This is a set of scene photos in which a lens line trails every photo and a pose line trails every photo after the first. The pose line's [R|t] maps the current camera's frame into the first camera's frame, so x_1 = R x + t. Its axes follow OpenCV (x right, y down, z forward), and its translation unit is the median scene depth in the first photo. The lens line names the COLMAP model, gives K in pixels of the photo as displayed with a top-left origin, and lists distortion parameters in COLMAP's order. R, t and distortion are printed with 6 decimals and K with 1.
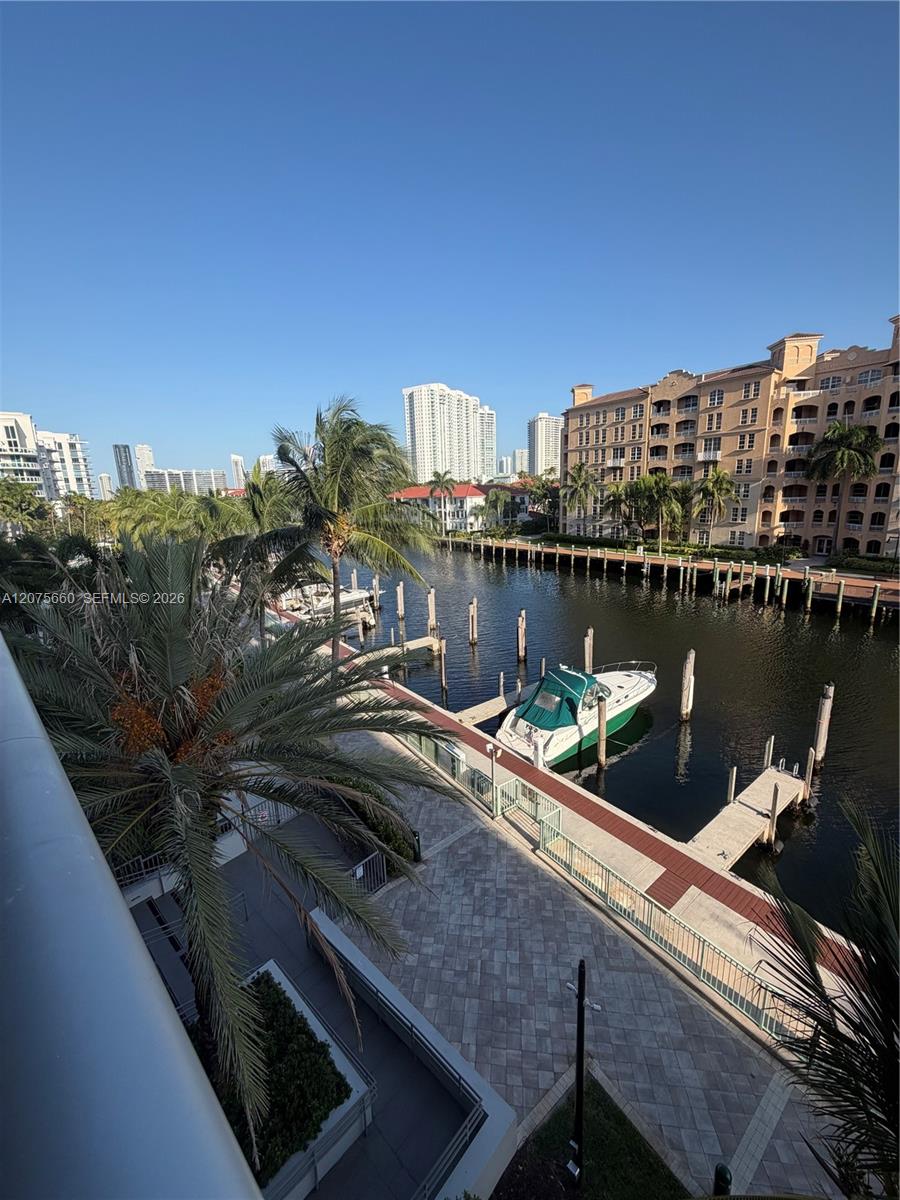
lens RADIAL K [[478.5, 0, 450.0], [0, 478.5, 600.0], [0, 0, 1]] dist [0.001031, 0.000089]
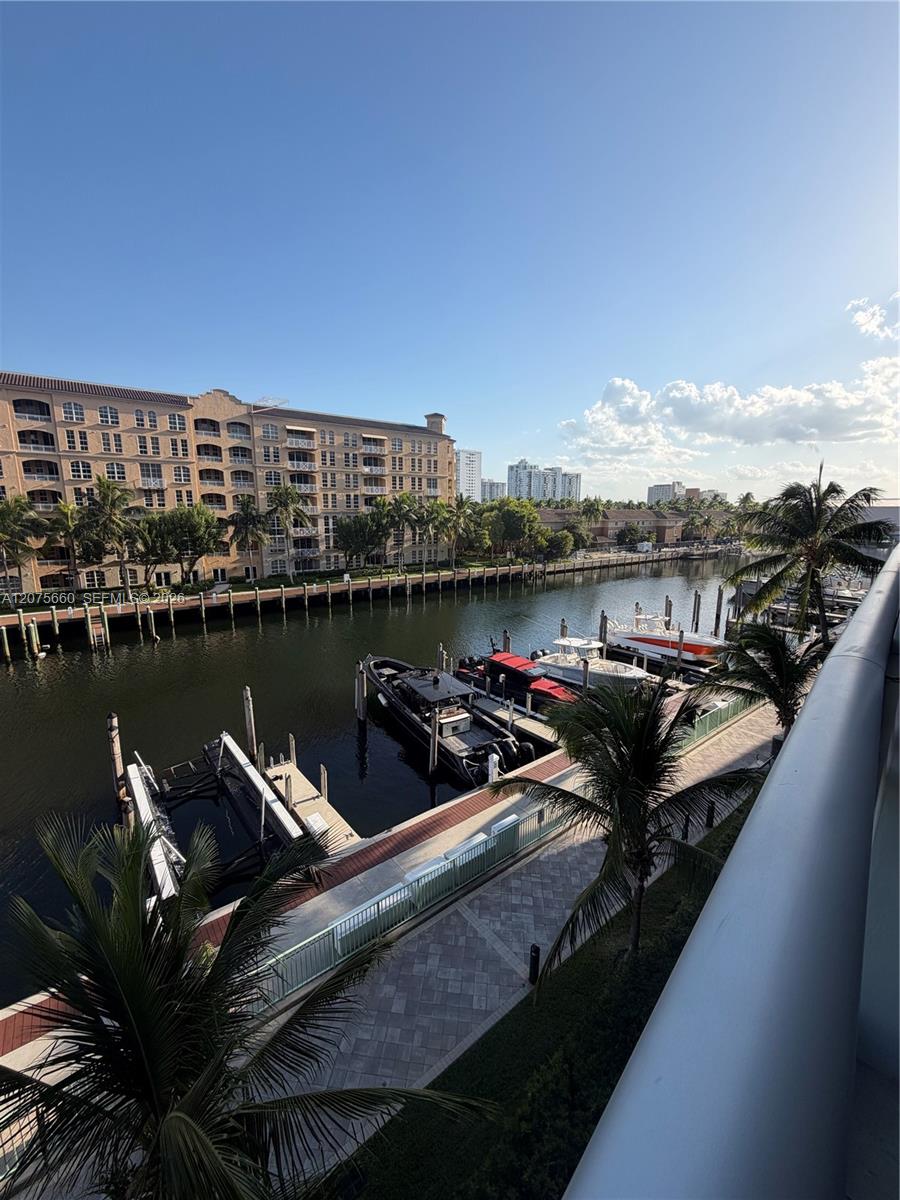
lens RADIAL K [[478.5, 0, 450.0], [0, 478.5, 600.0], [0, 0, 1]] dist [0.001031, 0.000089]
pose [[-0.016359, -0.147664, 0.988902, -0.482722], [0.223805, 0.963399, 0.147558, -0.129656], [-0.974497, 0.223735, 0.017288, 0.637692]]
